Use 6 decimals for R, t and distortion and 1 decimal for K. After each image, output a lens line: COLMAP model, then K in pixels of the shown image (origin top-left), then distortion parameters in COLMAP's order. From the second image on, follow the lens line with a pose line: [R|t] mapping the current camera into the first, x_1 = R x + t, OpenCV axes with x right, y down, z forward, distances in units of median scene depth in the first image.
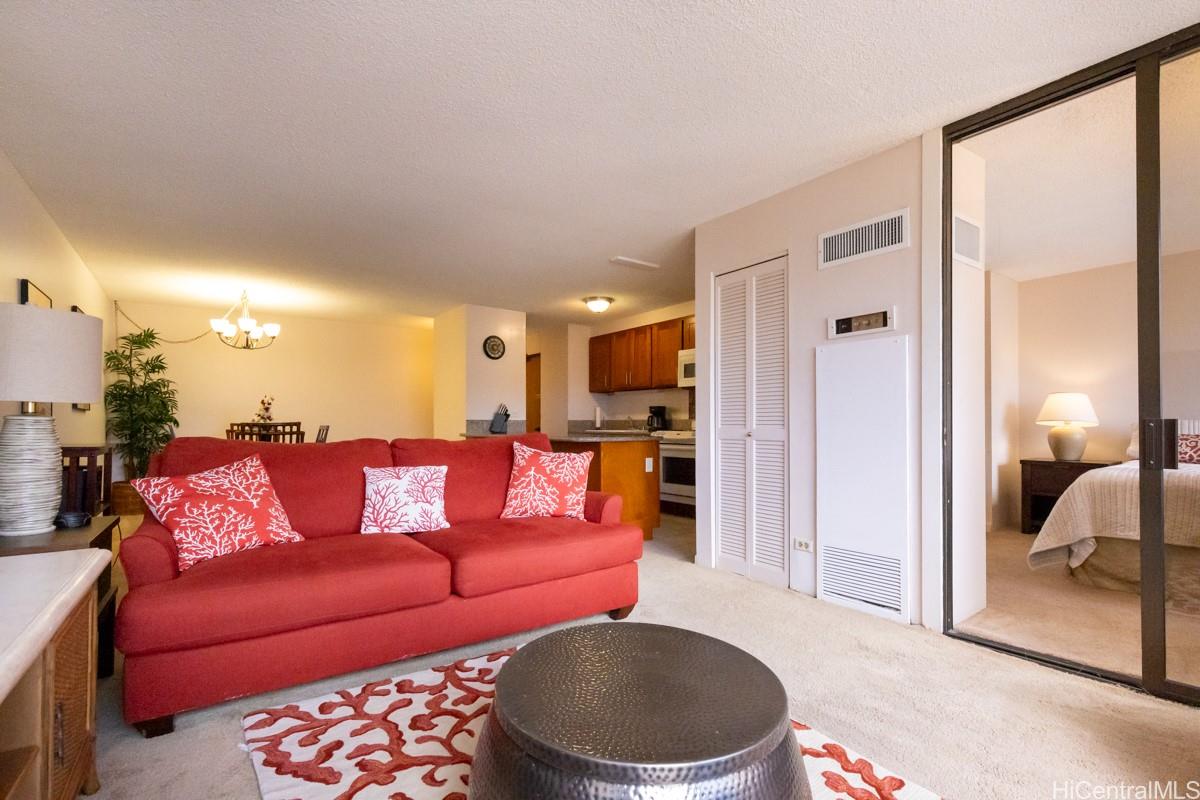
lens RADIAL K [[544.7, 0, 593.2], [0, 544.7, 424.7], [0, 0, 1]] dist [0.014848, -0.000017]
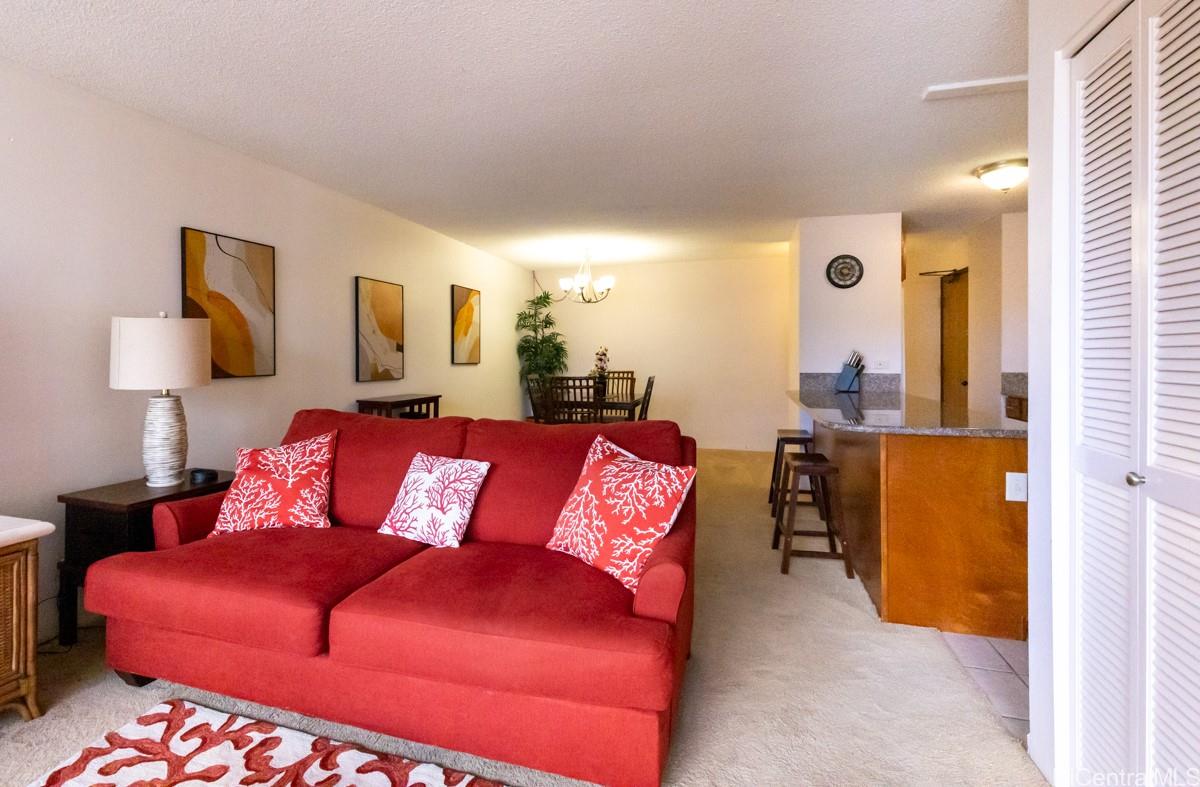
lens RADIAL K [[566.6, 0, 575.1], [0, 566.6, 359.0], [0, 0, 1]] dist [0.006600, 0.000570]
pose [[0.612577, 0.005328, -0.790393, 0.213509], [0.001635, 0.999967, 0.008008, -0.037398], [0.790409, -0.006197, 0.612548, 0.299737]]
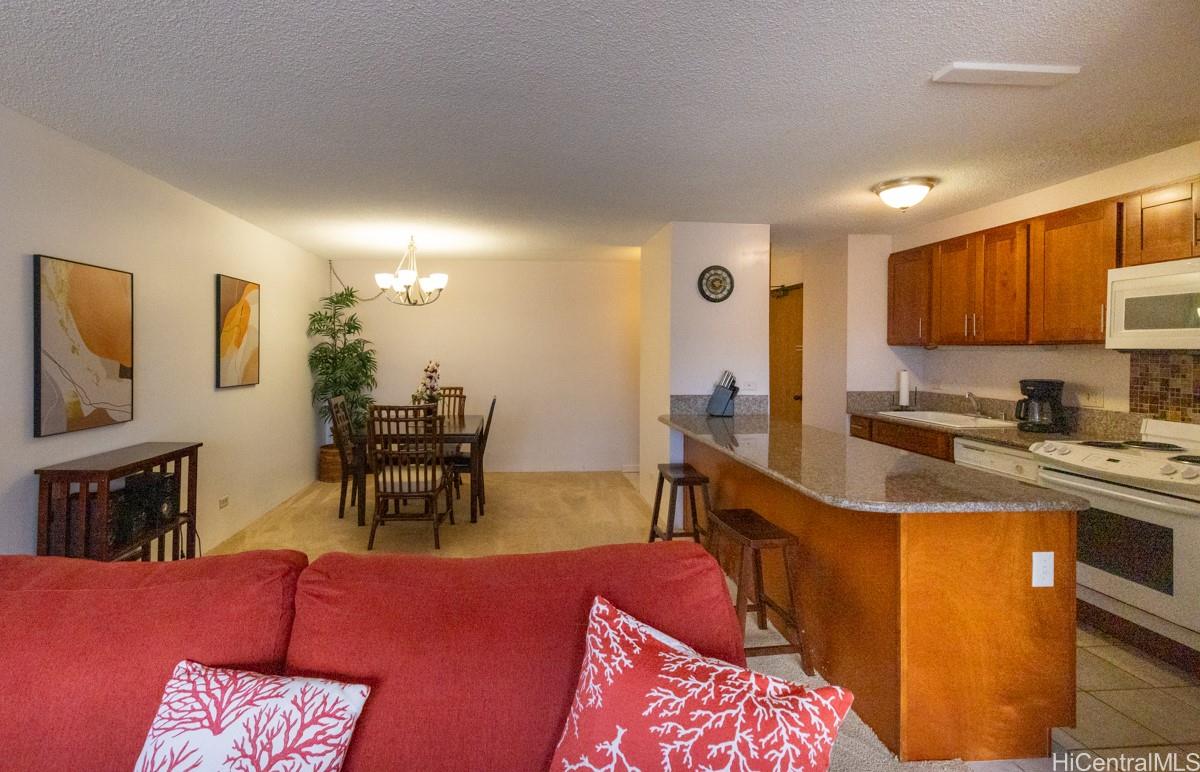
lens RADIAL K [[560.7, 0, 560.7], [0, 560.7, 352.9], [0, 0, 1]] dist [0.005482, -0.000599]
pose [[0.852546, 0.006760, -0.522608, 0.012398], [-0.004041, 0.999972, 0.006342, -0.069797], [0.522636, -0.003296, 0.852549, 0.372843]]
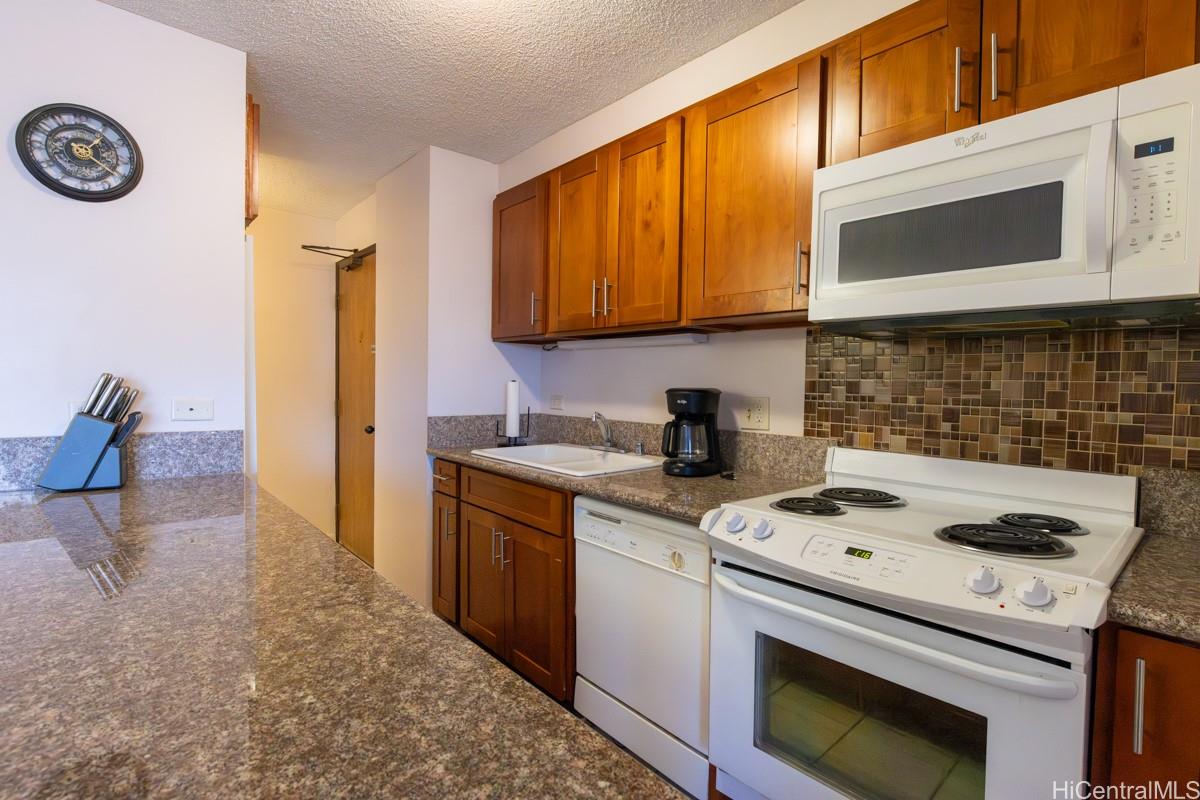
lens RADIAL K [[559.5, 0, 614.3], [0, 559.5, 396.7], [0, 0, 1]] dist [-0.012651, 0.000775]
pose [[0.993180, 0.014002, 0.115748, 0.043313], [-0.017035, 0.999536, 0.025260, -0.042113], [-0.115340, -0.027060, 0.992957, 0.799536]]
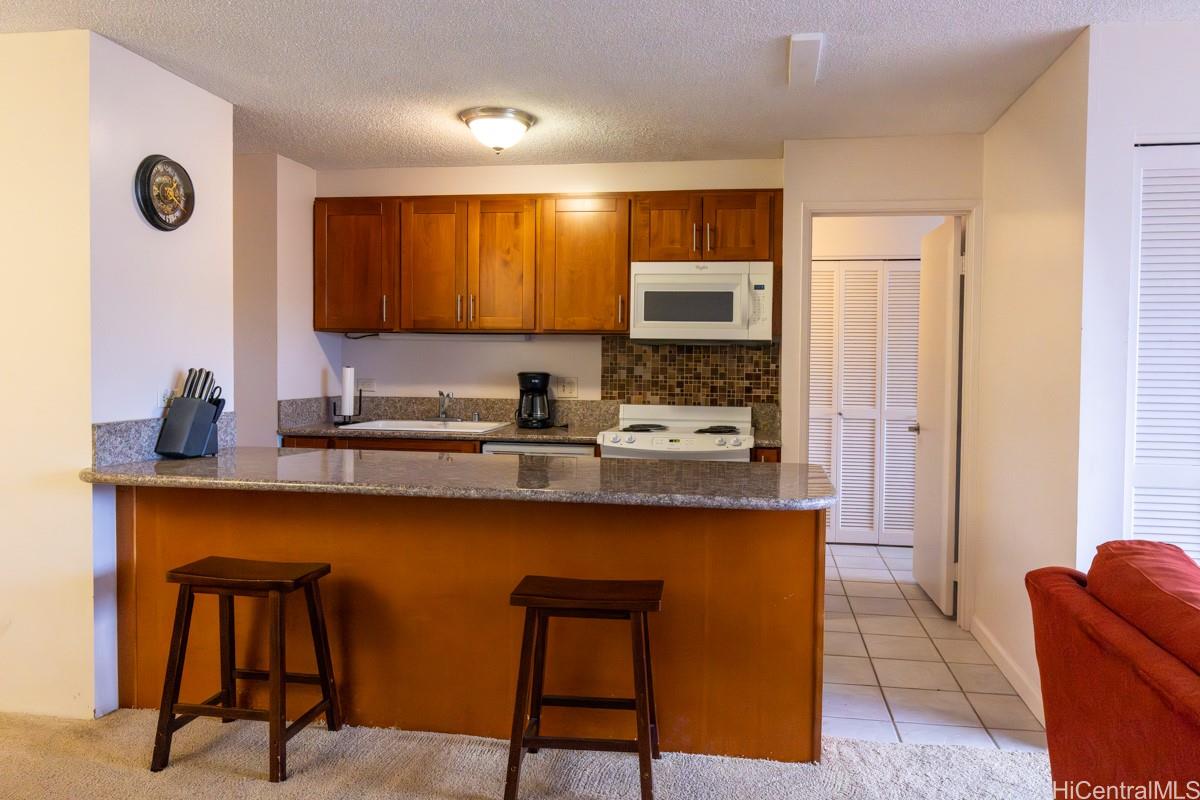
lens RADIAL K [[826.3, 0, 602.5], [0, 826.3, 385.8], [0, 0, 1]] dist [0.048528, 0.000049]
pose [[0.718247, -0.011248, 0.695697, -0.385342], [-0.012071, 0.999517, 0.028622, -0.049970], [-0.695683, -0.028956, 0.717765, 0.518348]]
